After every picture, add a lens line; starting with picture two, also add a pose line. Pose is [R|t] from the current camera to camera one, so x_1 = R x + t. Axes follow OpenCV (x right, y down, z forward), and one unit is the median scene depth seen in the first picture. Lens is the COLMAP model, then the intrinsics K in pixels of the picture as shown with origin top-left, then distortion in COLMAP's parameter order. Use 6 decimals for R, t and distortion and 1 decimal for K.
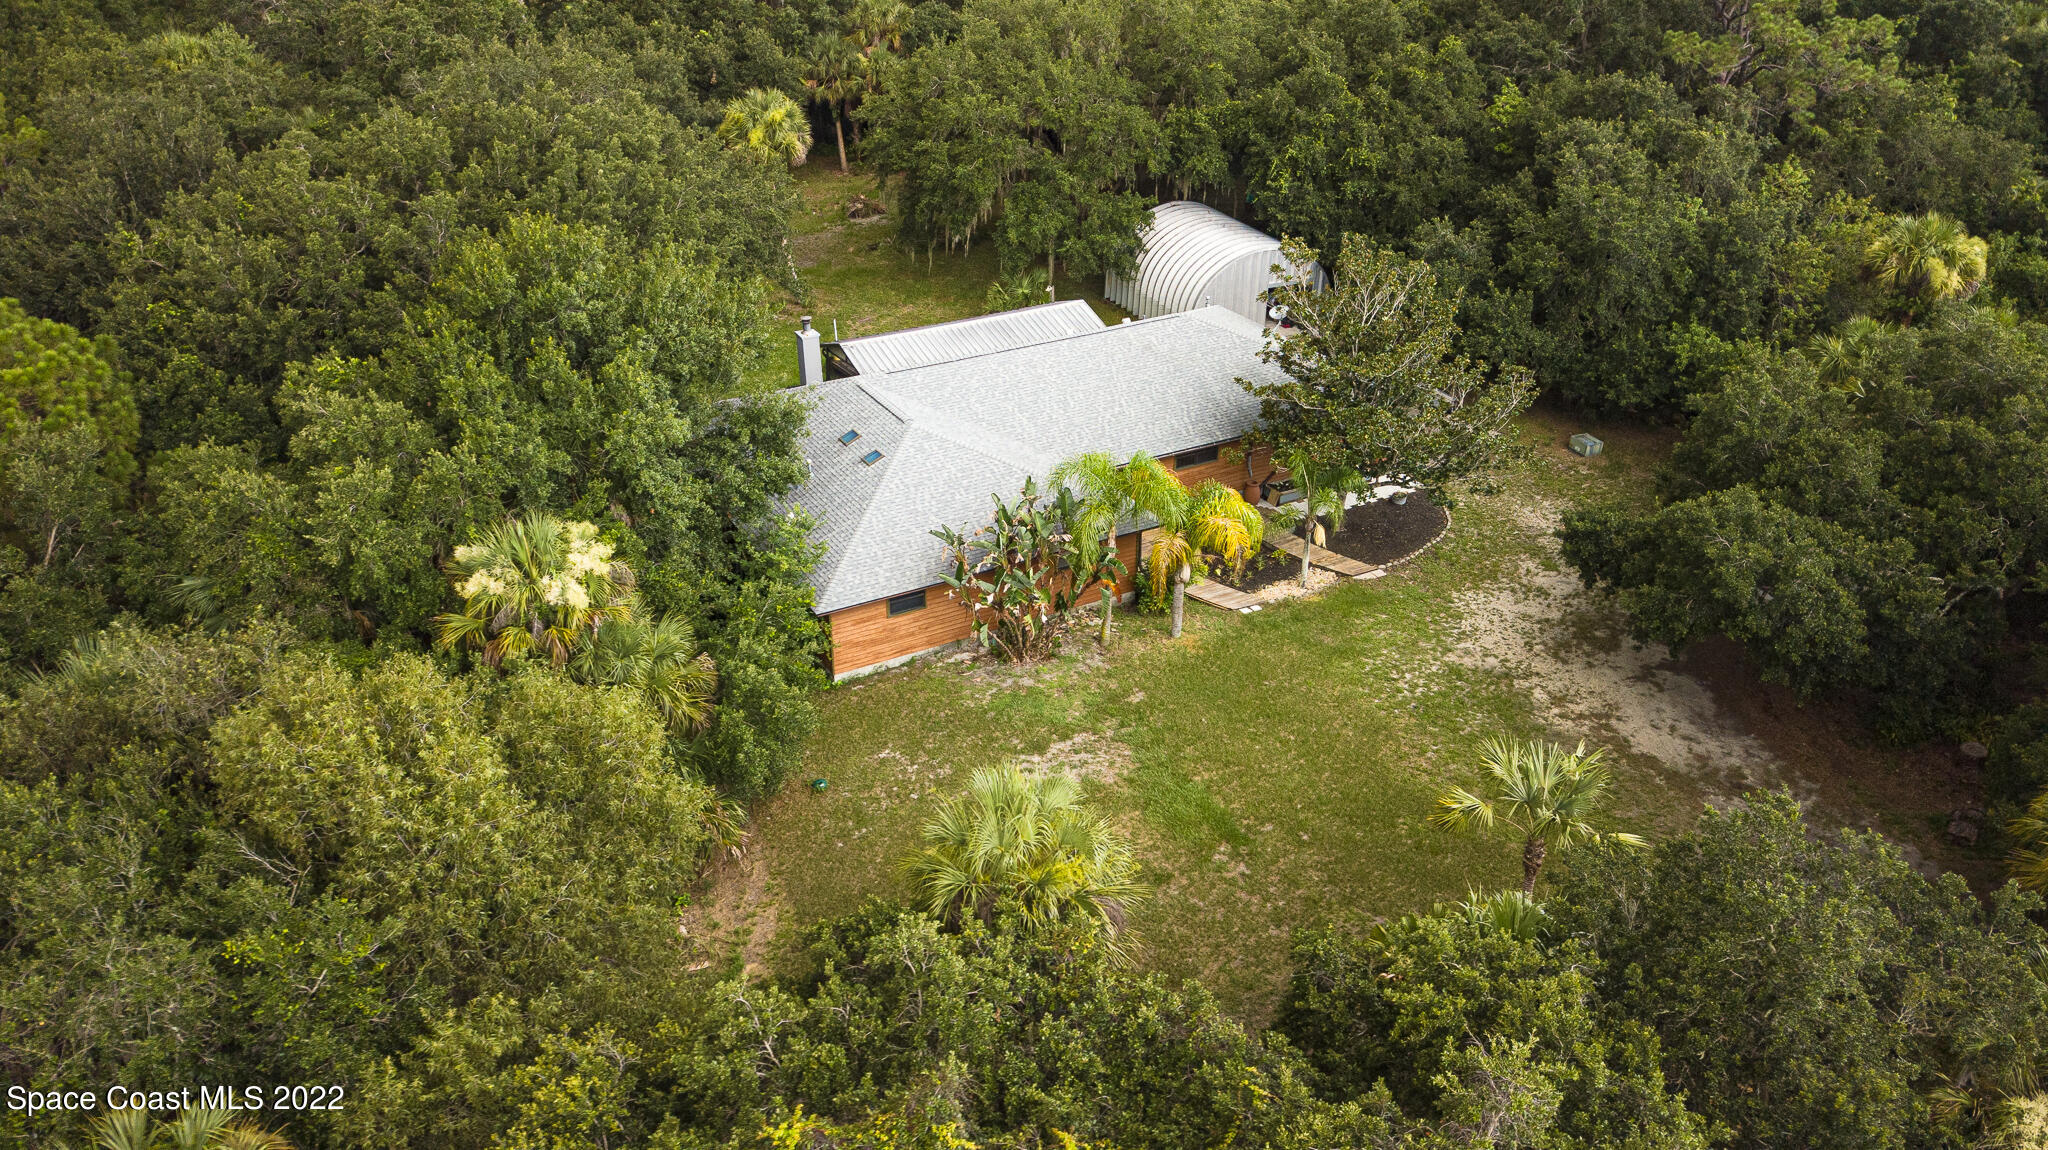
lens RADIAL K [[1564.5, 0, 1020.4], [0, 1564.5, 580.4], [0, 0, 1]] dist [0.037749, -0.105553]
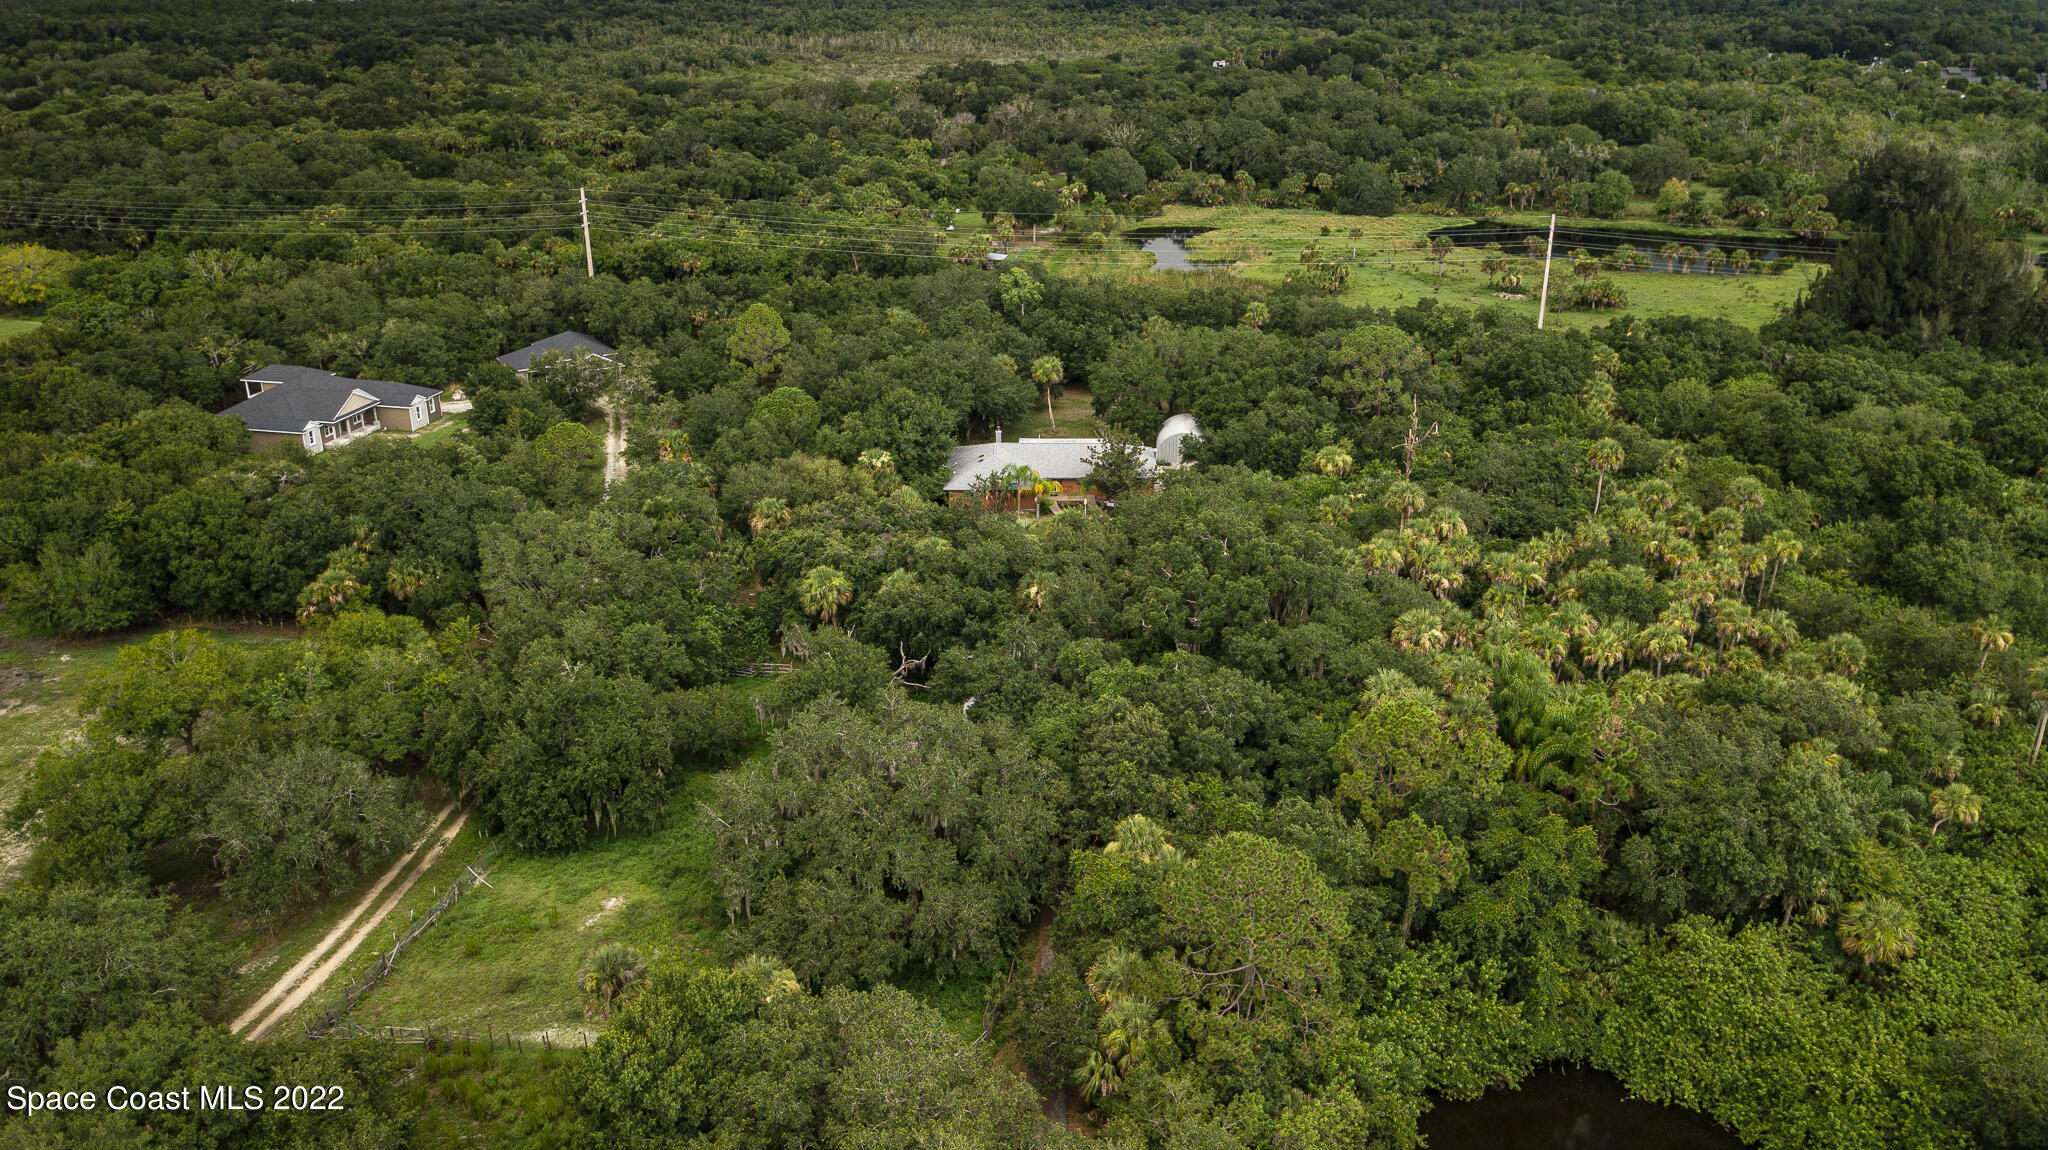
lens RADIAL K [[1564.5, 0, 1020.4], [0, 1564.5, 580.4], [0, 0, 1]] dist [0.037749, -0.105553]
pose [[0.871972, 0.184718, -0.453369, 1.648922], [-0.234792, 0.970420, -0.056198, 0.368341], [0.429577, 0.155451, 0.889550, -2.139328]]
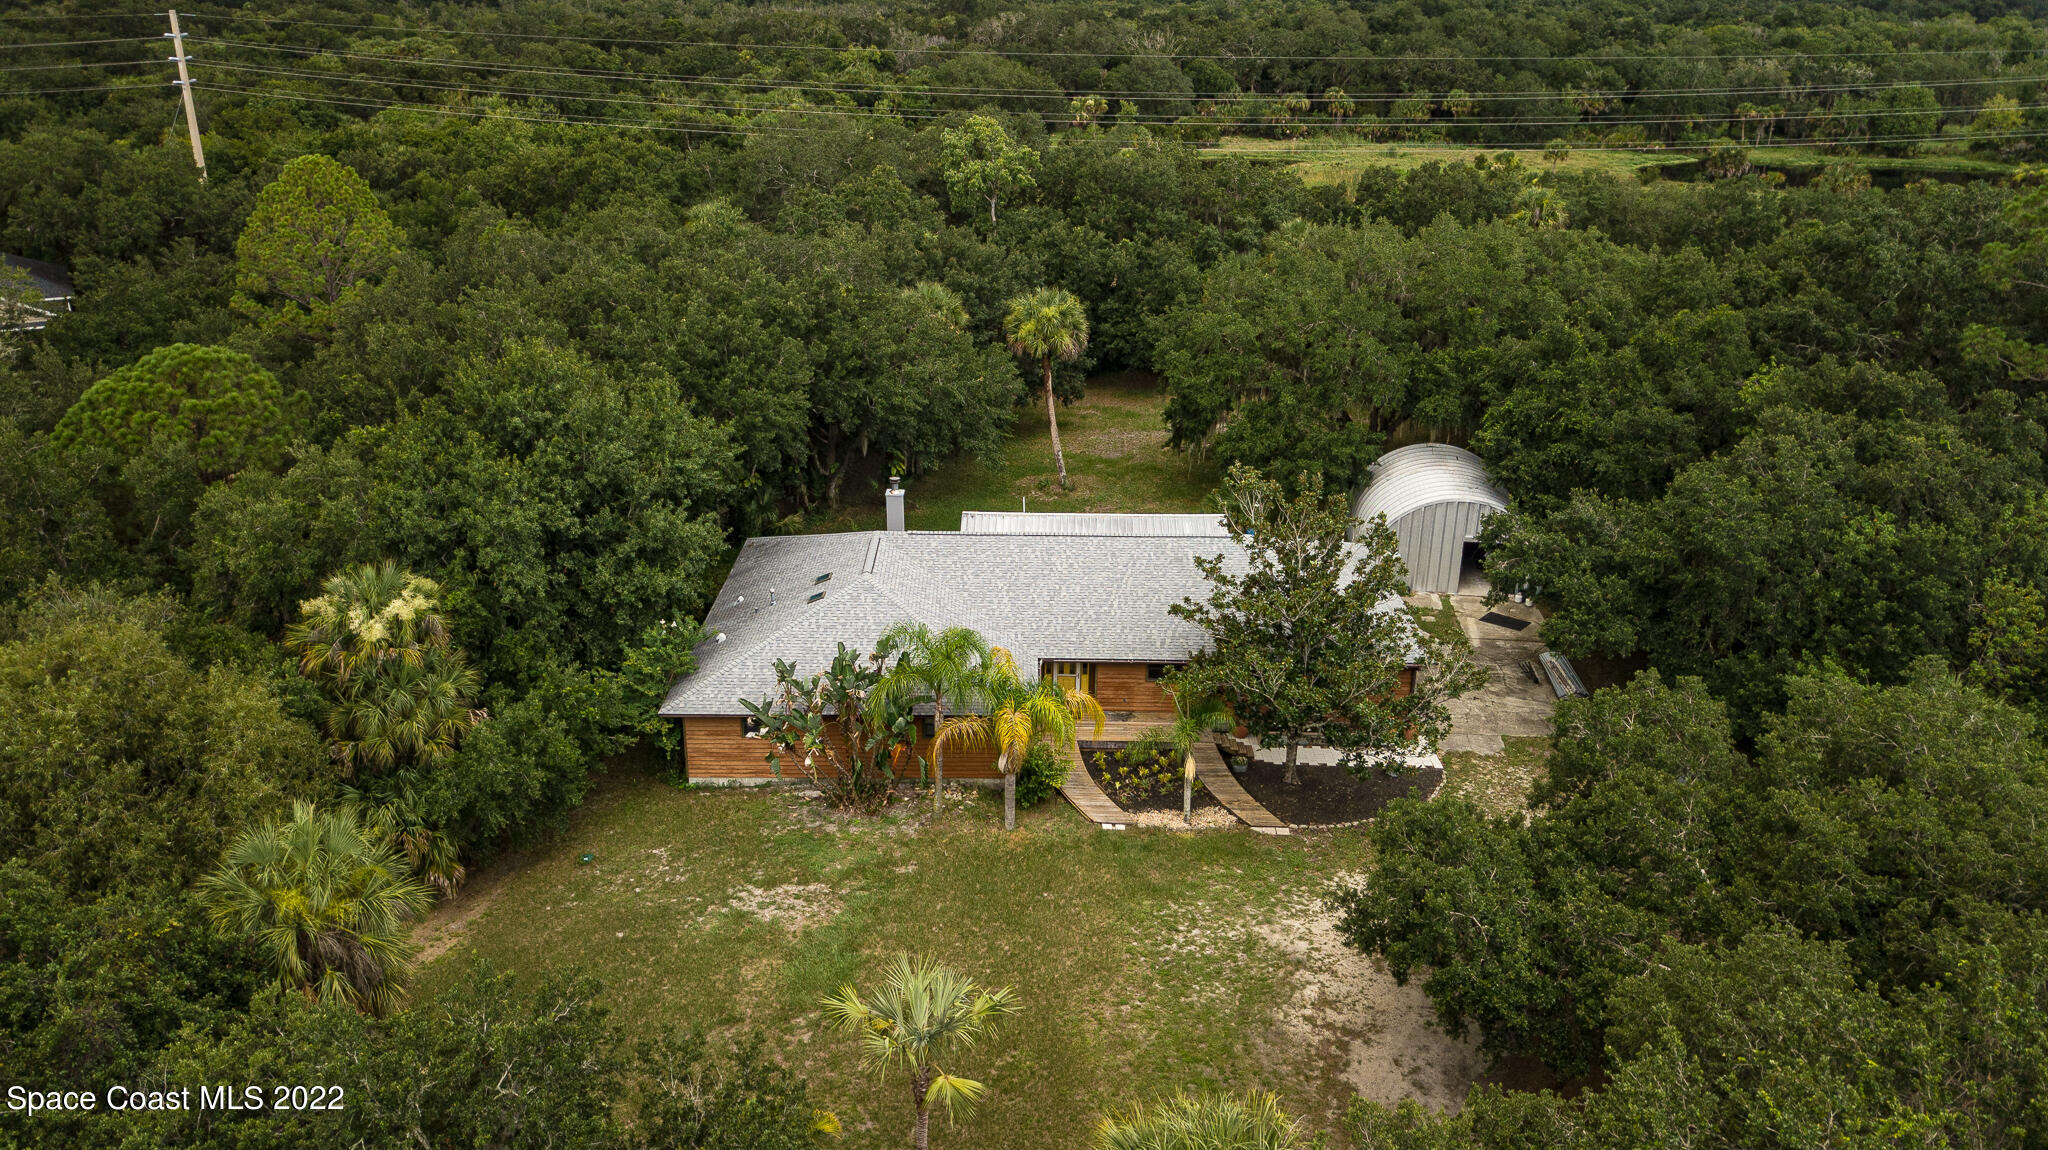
lens RADIAL K [[1564.5, 0, 1020.4], [0, 1564.5, 580.4], [0, 0, 1]] dist [0.037749, -0.105553]
pose [[0.871973, 0.183971, -0.453672, 0.488918], [-0.243475, 0.966936, -0.075860, -0.040405], [0.424716, 0.176605, 0.887934, 0.085936]]
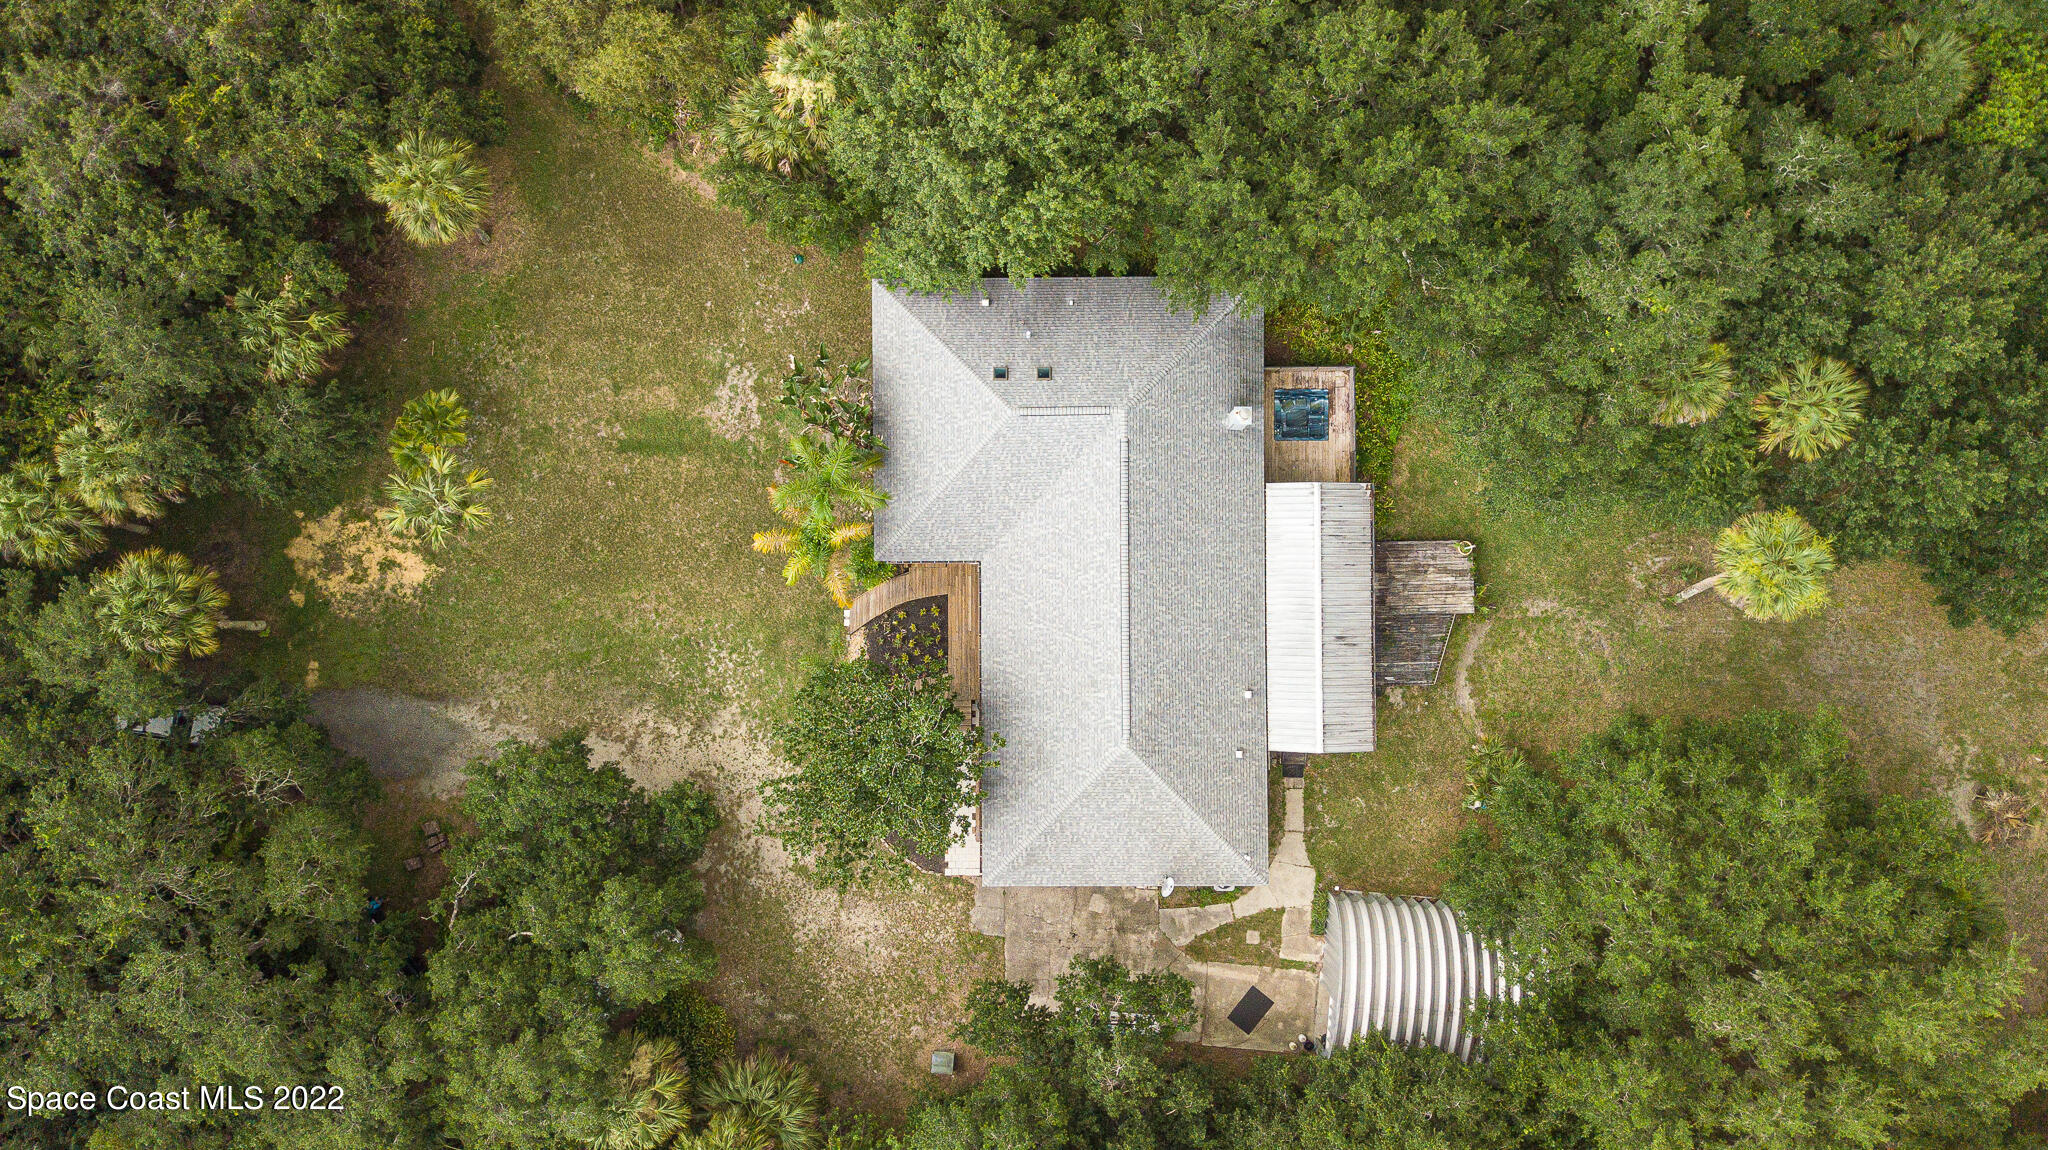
lens RADIAL K [[1564.5, 0, 1020.4], [0, 1564.5, 580.4], [0, 0, 1]] dist [0.037749, -0.105553]
pose [[-0.481306, 0.876317, -0.020325, 0.070446], [-0.416704, -0.208347, 0.884844, -1.199204], [0.771169, 0.434351, 0.465443, 0.449907]]
